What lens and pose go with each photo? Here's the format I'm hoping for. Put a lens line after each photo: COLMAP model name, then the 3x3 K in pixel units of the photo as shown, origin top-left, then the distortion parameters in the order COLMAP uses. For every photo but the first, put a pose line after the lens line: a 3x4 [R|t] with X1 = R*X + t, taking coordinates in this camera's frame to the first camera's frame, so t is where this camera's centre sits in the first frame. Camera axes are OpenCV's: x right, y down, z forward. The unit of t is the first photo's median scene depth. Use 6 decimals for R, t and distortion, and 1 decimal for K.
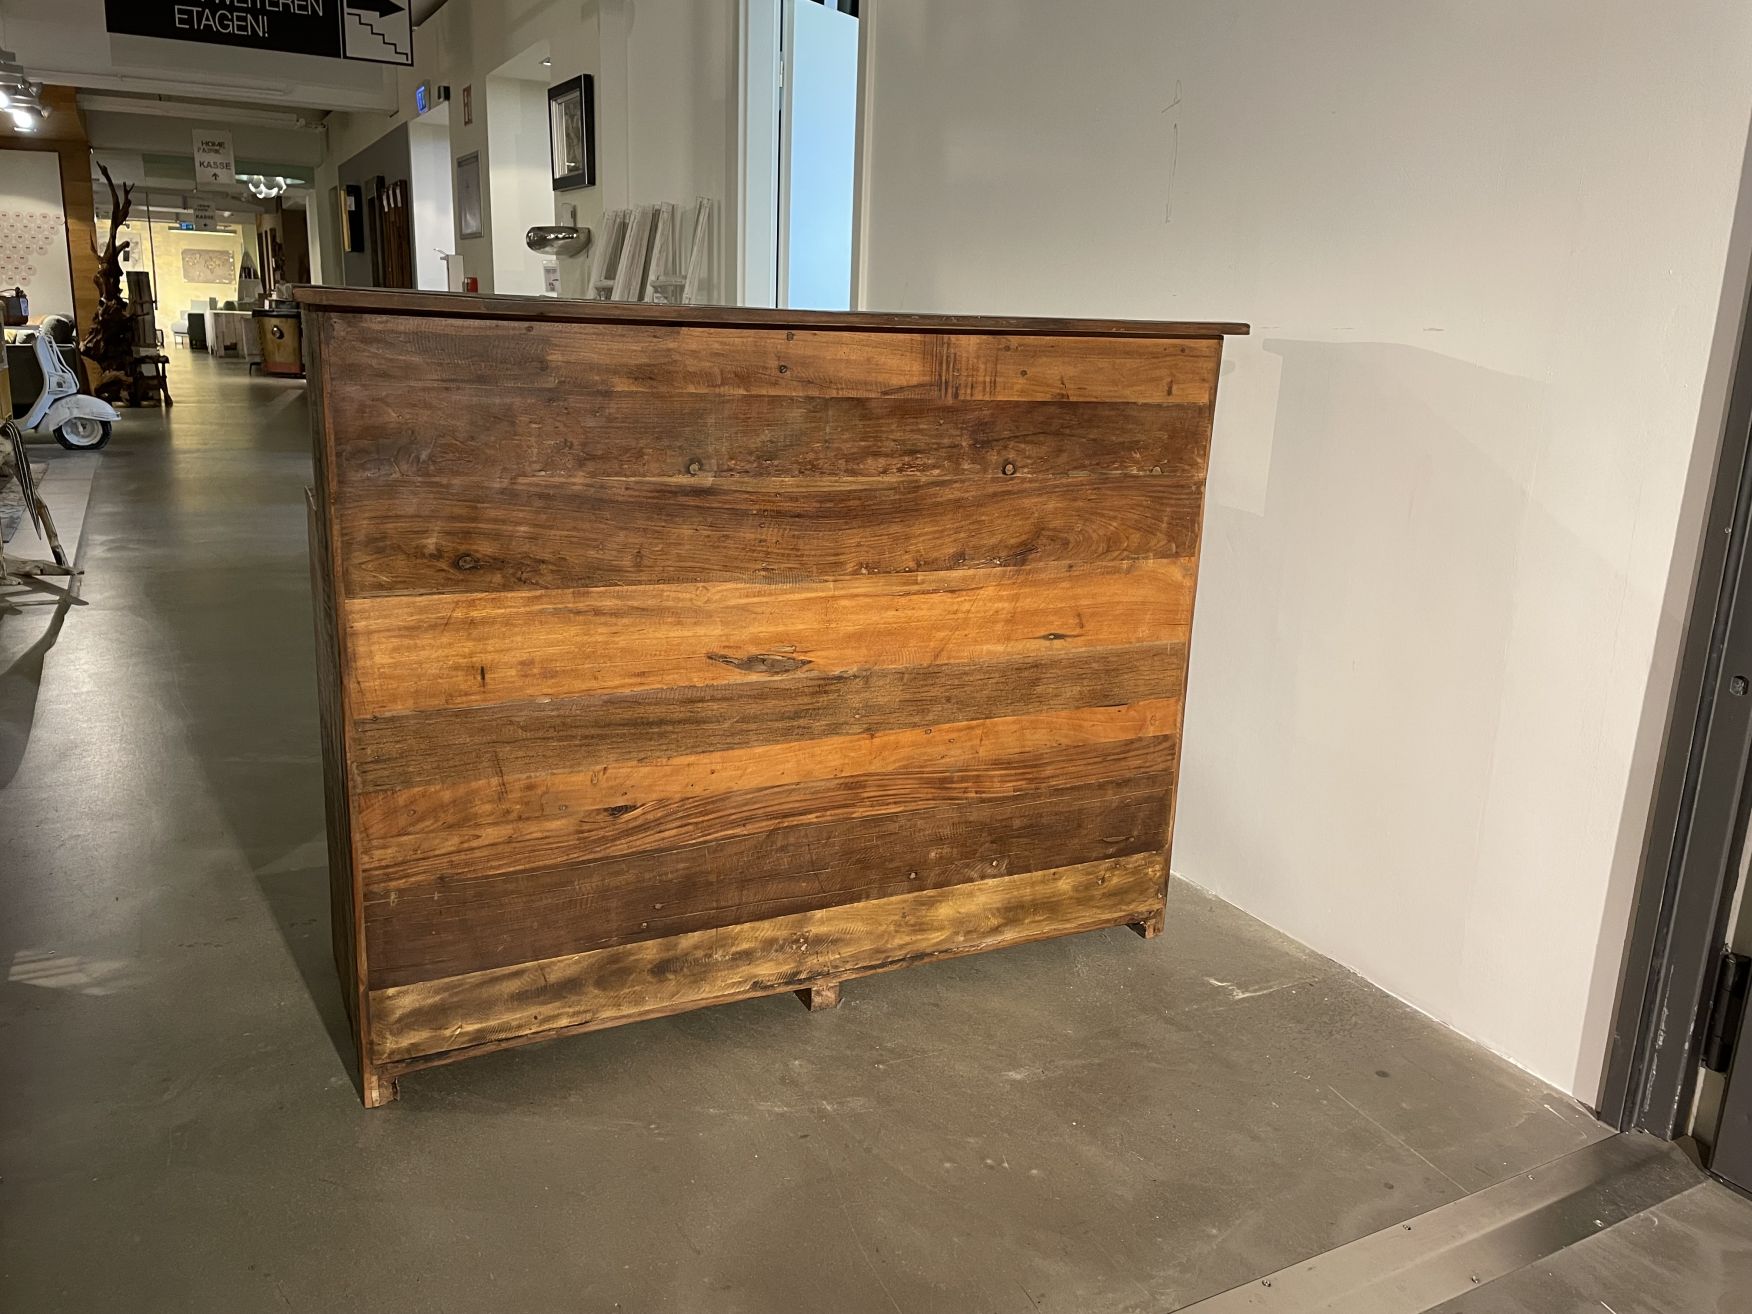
lens RADIAL K [[1315.1, 0, 872.6], [0, 1315.1, 628.0], [0, 0, 1]] dist [0.094686, -0.116370]
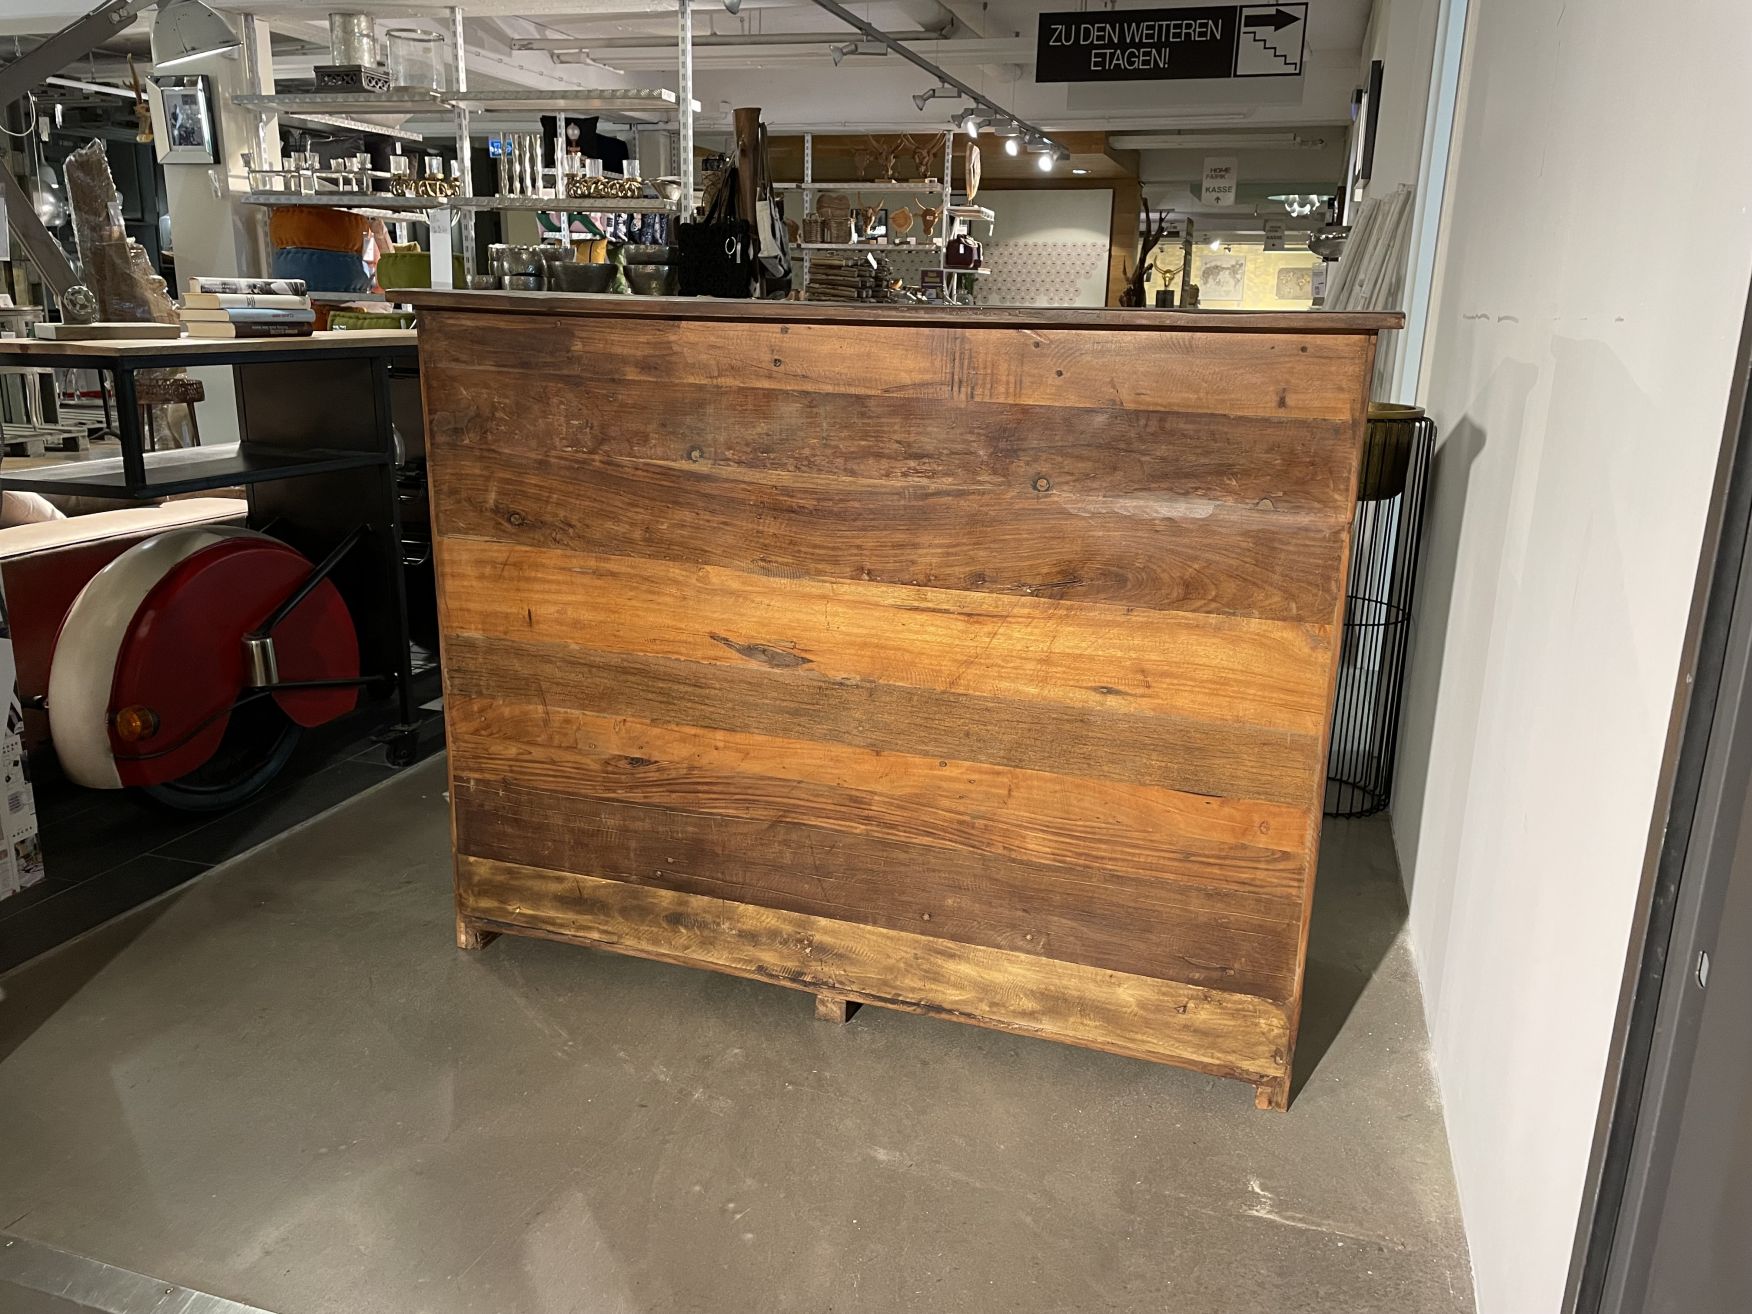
lens RADIAL K [[1315.1, 0, 872.6], [0, 1315.1, 628.0], [0, 0, 1]] dist [0.094686, -0.116370]
pose [[0.709021, 0.151737, -0.688669, 0.642525], [-0.158071, 0.985923, 0.054490, -0.058366], [0.687243, 0.070224, 0.723026, 0.311348]]
